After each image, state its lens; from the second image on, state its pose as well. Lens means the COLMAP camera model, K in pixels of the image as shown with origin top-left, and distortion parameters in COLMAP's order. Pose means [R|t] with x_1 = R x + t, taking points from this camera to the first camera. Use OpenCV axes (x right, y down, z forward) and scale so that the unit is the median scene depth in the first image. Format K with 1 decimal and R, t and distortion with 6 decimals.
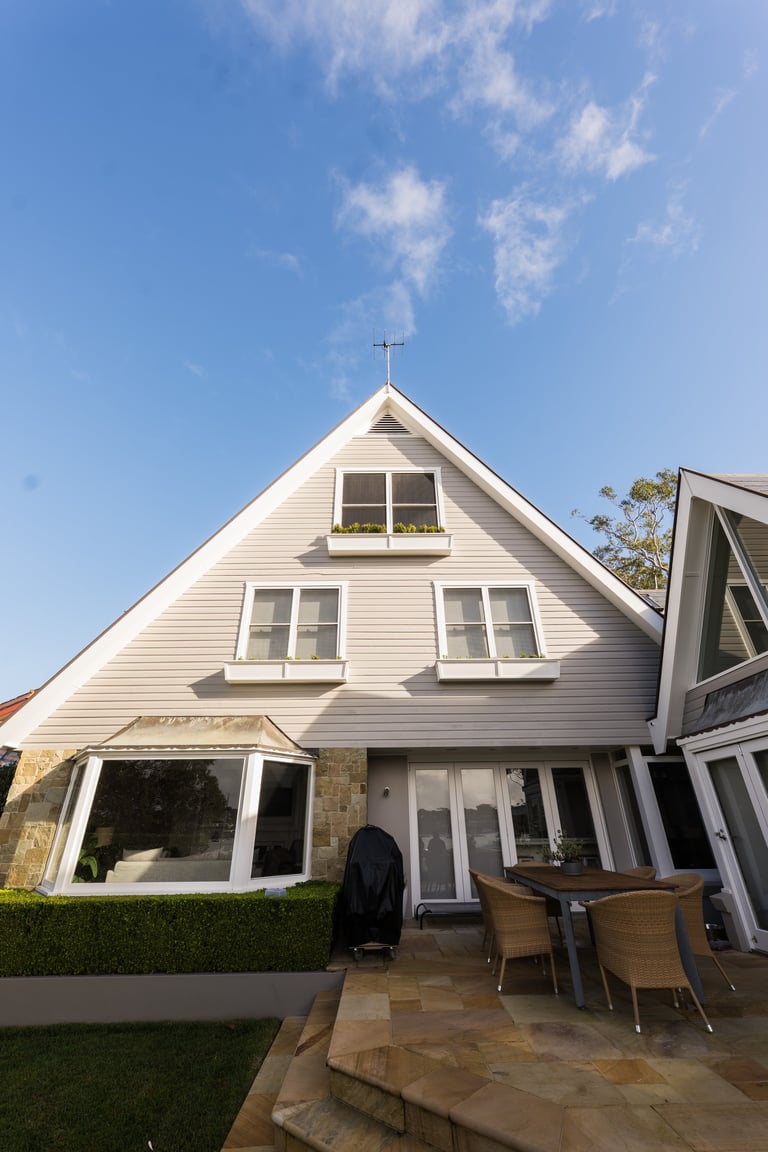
lens RADIAL K [[479.7, 0, 384.8], [0, 479.7, 557.4], [0, 0, 1]] dist [0.000763, -0.000116]
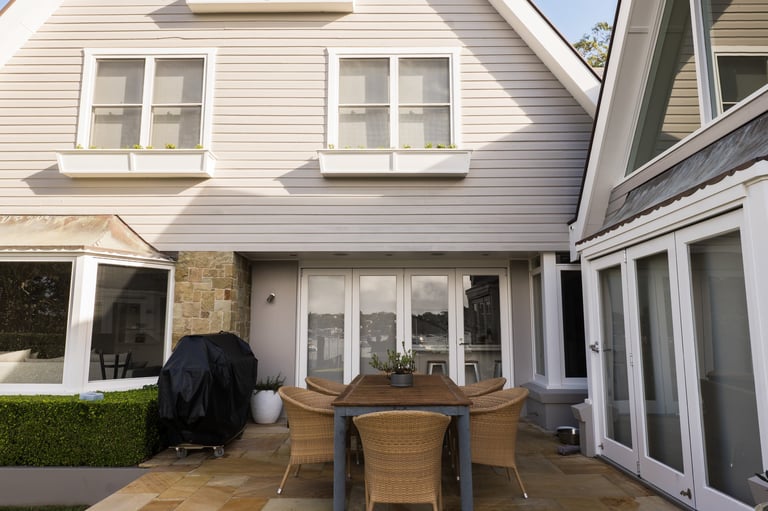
lens RADIAL K [[540.5, 0, 384.7], [0, 540.5, 252.0], [0, 0, 1]] dist [-0.000803, -0.002105]
pose [[0.999829, 0.009216, -0.016008, 0.235930], [-0.002761, 0.931475, 0.363795, 0.044395], [0.018264, -0.363689, 0.931342, 0.102498]]
